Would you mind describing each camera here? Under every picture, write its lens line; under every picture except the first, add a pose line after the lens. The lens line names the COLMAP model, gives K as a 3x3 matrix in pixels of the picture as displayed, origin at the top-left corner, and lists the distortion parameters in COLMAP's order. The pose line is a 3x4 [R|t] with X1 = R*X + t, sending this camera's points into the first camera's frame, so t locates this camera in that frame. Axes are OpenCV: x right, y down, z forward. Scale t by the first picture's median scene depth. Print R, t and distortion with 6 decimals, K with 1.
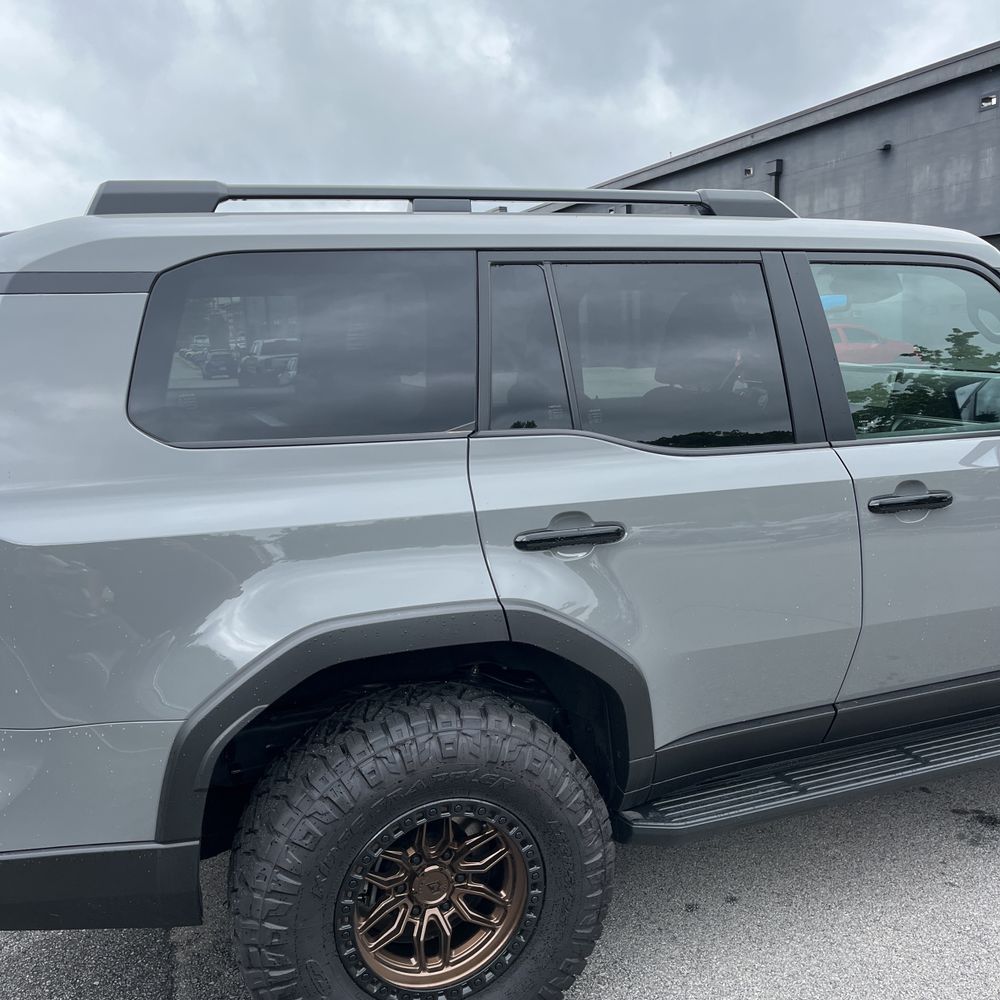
lens RADIAL K [[1012.3, 0, 499.2], [0, 1012.3, 488.9], [0, 0, 1]] dist [0.025647, 0.000000]
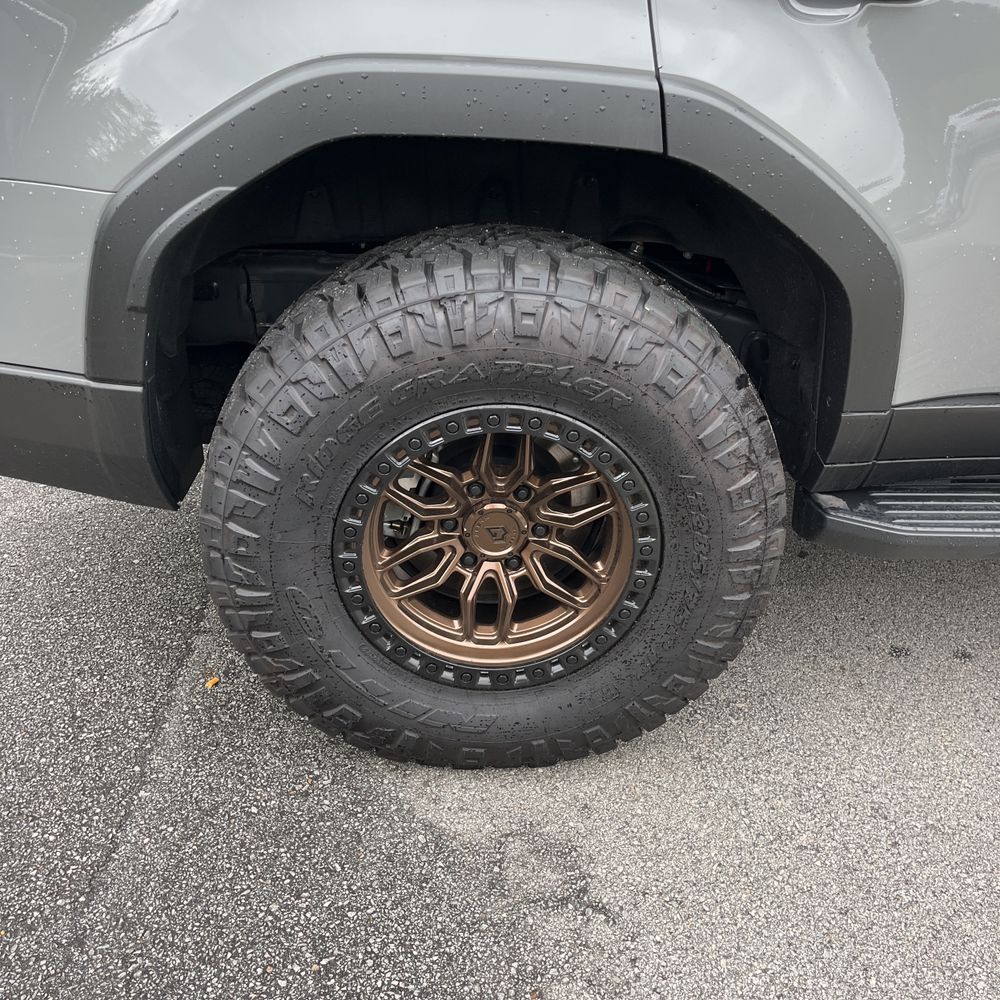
lens RADIAL K [[1012.3, 0, 506.6], [0, 1012.3, 503.5], [0, 0, 1]] dist [0.025647, 0.000000]
pose [[0.949954, 0.203266, -0.237212, 0.098147], [-0.120758, 0.939262, 0.321253, 0.156995], [0.288104, -0.276531, 0.916802, 0.393022]]
